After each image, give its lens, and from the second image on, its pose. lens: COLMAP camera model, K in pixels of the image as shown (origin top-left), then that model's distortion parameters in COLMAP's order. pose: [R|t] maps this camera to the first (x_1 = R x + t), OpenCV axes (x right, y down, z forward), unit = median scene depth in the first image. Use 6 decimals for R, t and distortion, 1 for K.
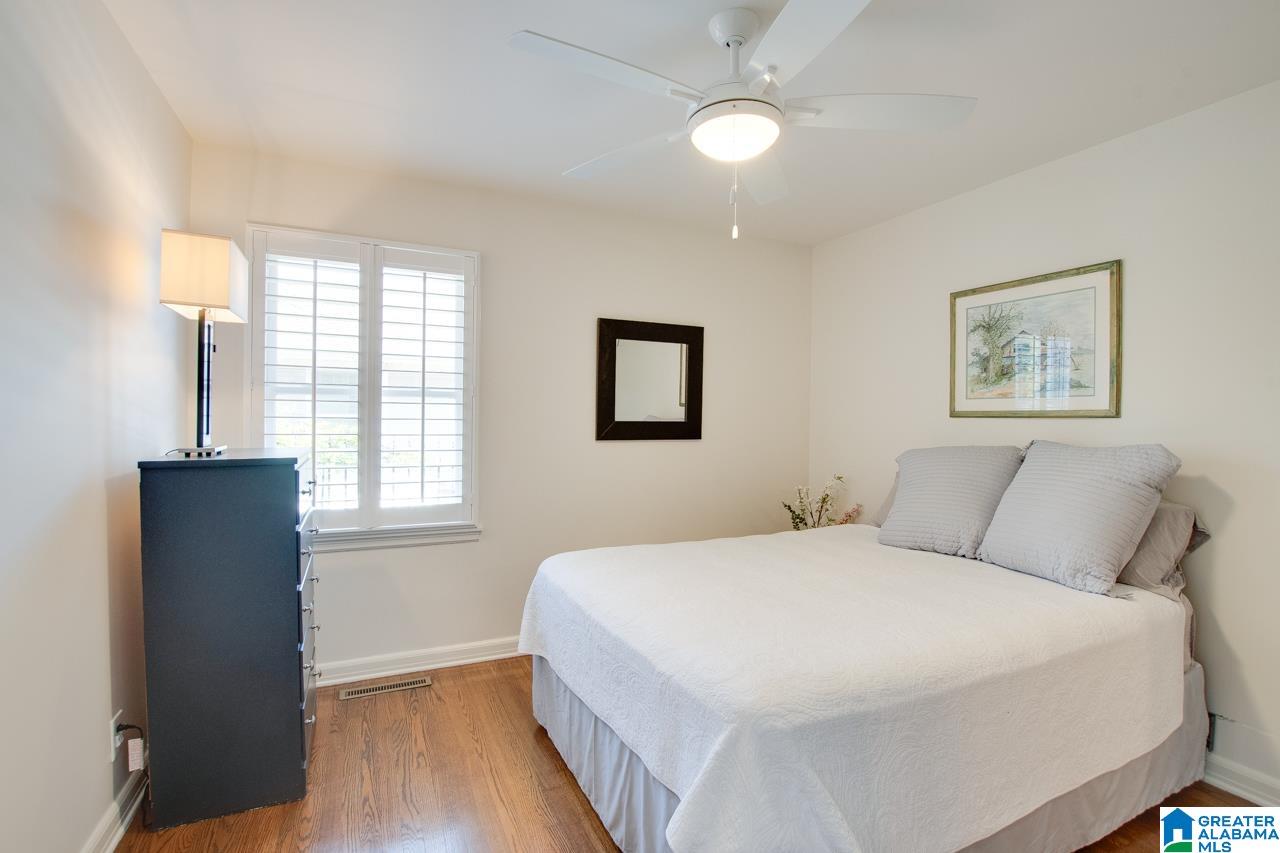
lens RADIAL K [[586.9, 0, 640.0], [0, 586.9, 426.5], [0, 0, 1]] dist [-0.022002, 0.000017]
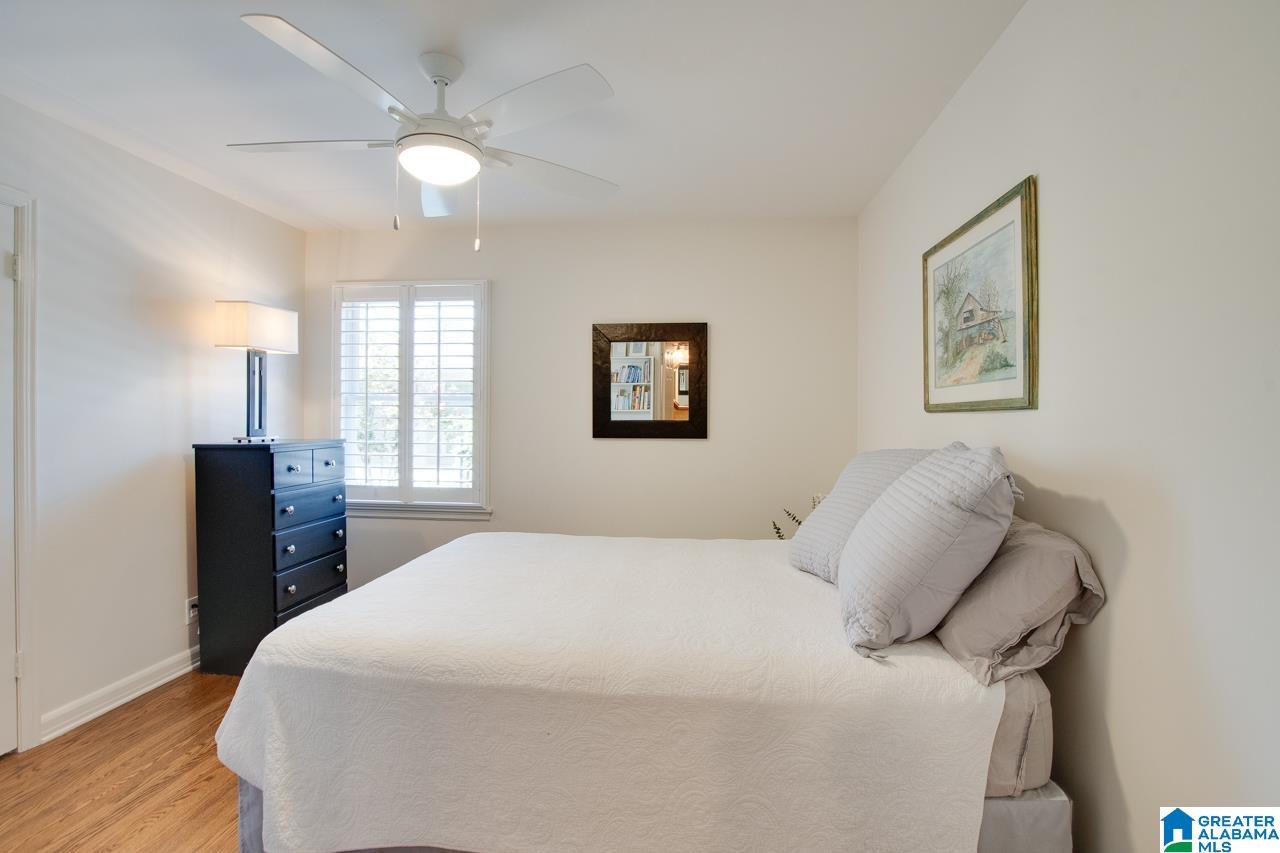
lens RADIAL K [[593.7, 0, 659.9], [0, 593.7, 421.2], [0, 0, 1]] dist [-0.027643, 0.000294]
pose [[0.853852, -0.003915, -0.520502, 0.716681], [-0.003589, 0.999904, -0.013409, 0.008338], [0.520504, 0.013317, 0.853755, 0.166176]]
